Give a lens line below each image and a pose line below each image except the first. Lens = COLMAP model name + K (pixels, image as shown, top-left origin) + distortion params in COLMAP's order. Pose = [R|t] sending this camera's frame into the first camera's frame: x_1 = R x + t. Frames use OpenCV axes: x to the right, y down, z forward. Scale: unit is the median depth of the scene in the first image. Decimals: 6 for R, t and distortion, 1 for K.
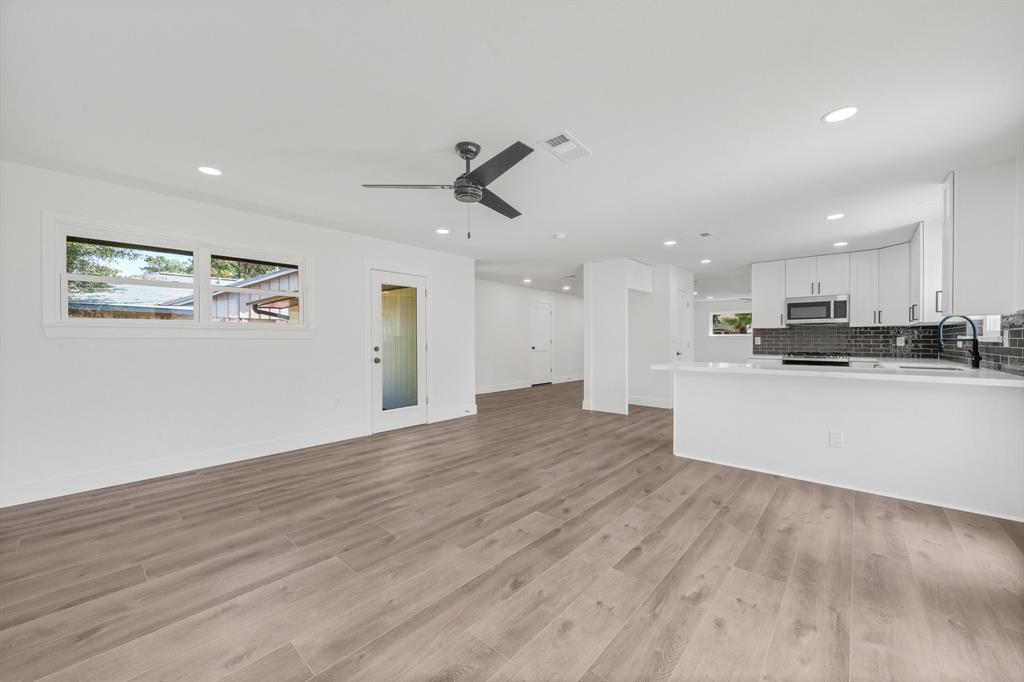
lens RADIAL K [[400.2, 0, 514.1], [0, 400.2, 344.9], [0, 0, 1]] dist [-0.000962, 0.000026]
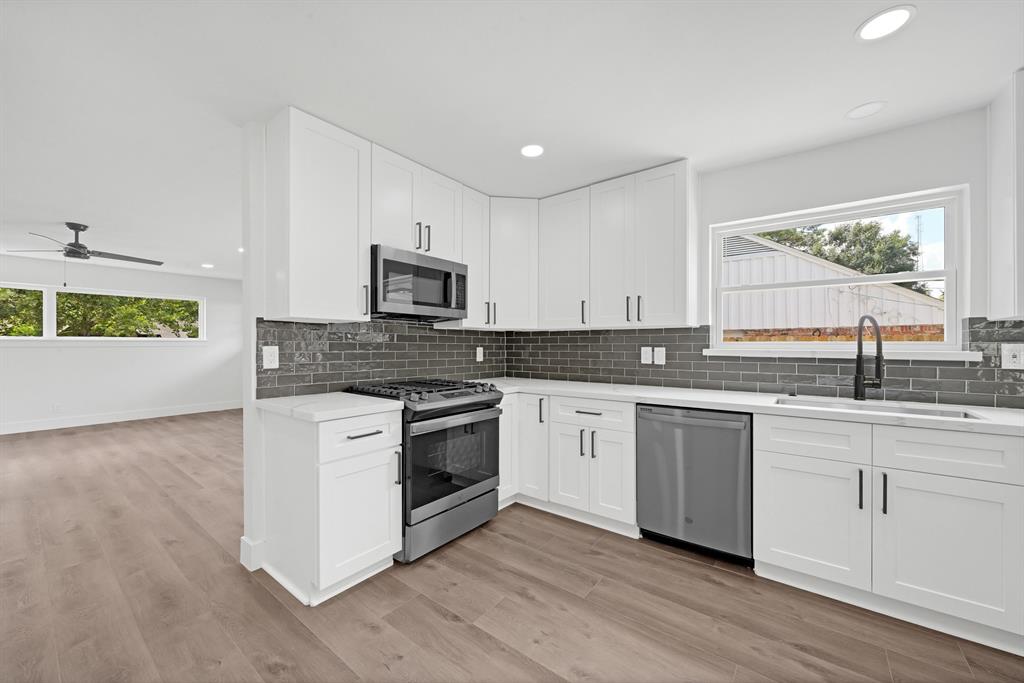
lens RADIAL K [[394.4, 0, 511.4], [0, 394.4, 346.0], [0, 0, 1]] dist [0.000353, 0.000218]
pose [[-0.061086, -0.005349, 0.998118, 0.460357], [0.011973, 0.999910, 0.006092, -0.032349], [-0.998061, 0.012323, -0.061016, 1.393650]]
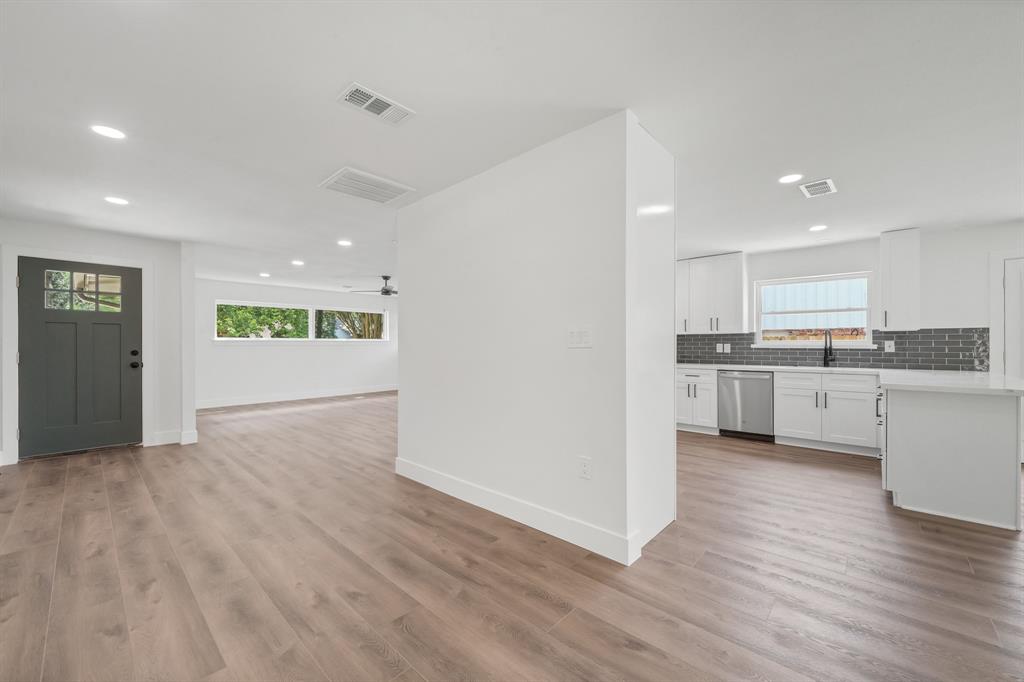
lens RADIAL K [[400.2, 0, 514.1], [0, 400.2, 344.9], [0, 0, 1]] dist [-0.000962, 0.000026]
pose [[0.024239, -0.004809, 0.999695, -0.155827], [0.014832, 0.999880, 0.004450, -0.034910], [-0.999596, 0.014720, 0.024307, 1.736341]]
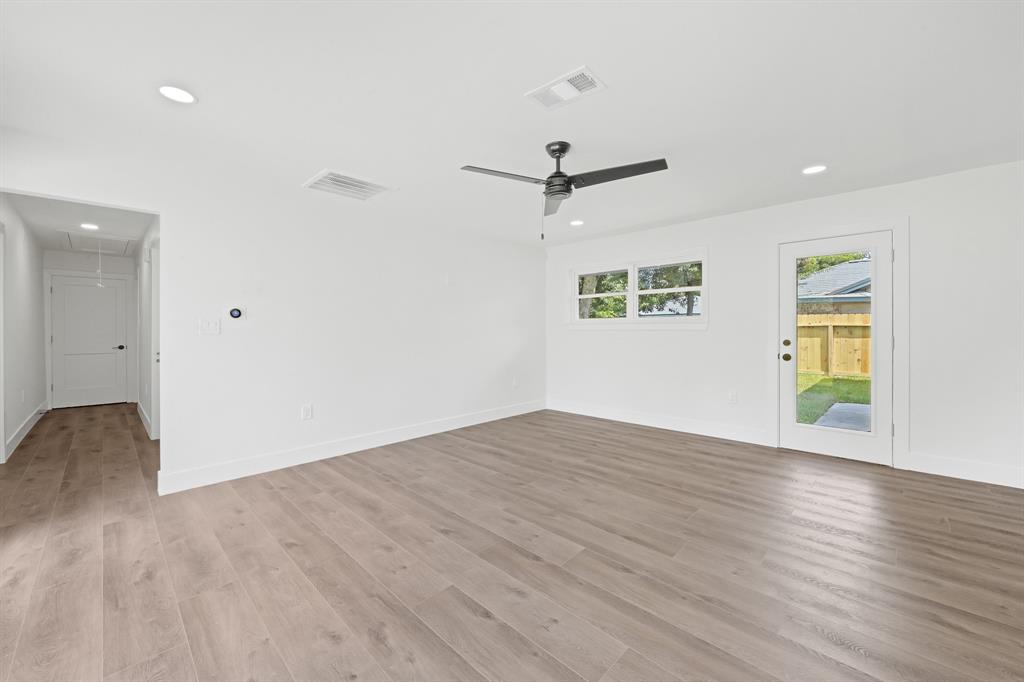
lens RADIAL K [[395.2, 0, 501.7], [0, 395.2, 327.3], [0, 0, 1]] dist [-0.008262, 0.000016]
pose [[-0.063956, -0.001808, -0.997951, 0.715710], [-0.007385, 0.999972, -0.001339, -0.023128], [0.997925, 0.007284, -0.063968, 0.729052]]
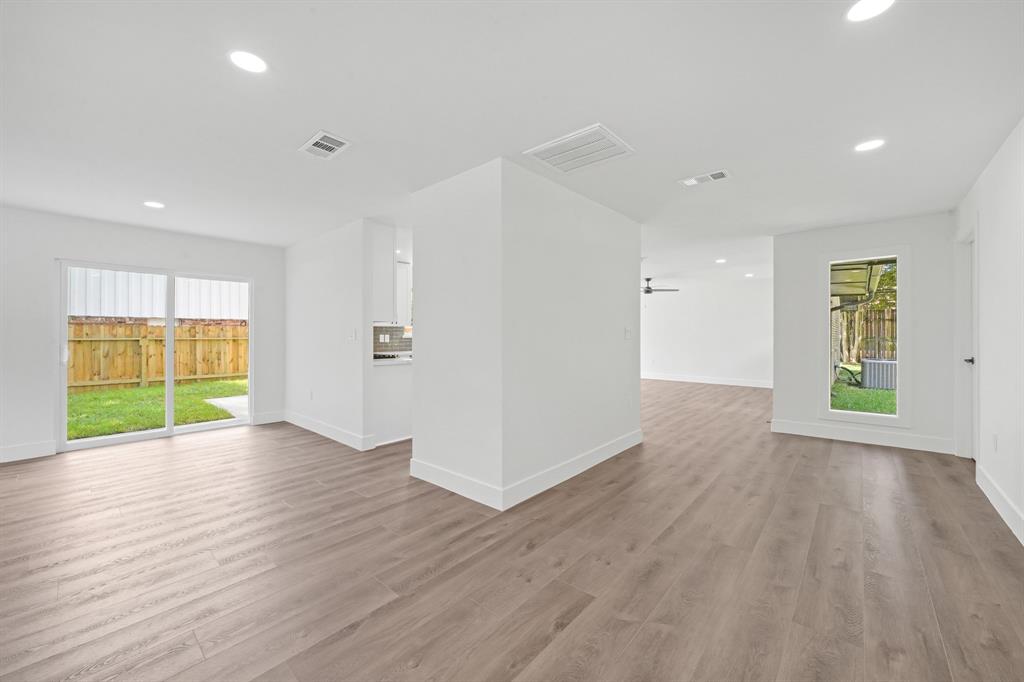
lens RADIAL K [[394.4, 0, 511.4], [0, 394.4, 345.5], [0, 0, 1]] dist [0.000353, 0.000218]
pose [[-0.999992, -0.003524, 0.002091, 0.620339], [-0.003425, 0.998965, 0.045359, -0.050760], [-0.002249, 0.045351, -0.998969, 2.564019]]
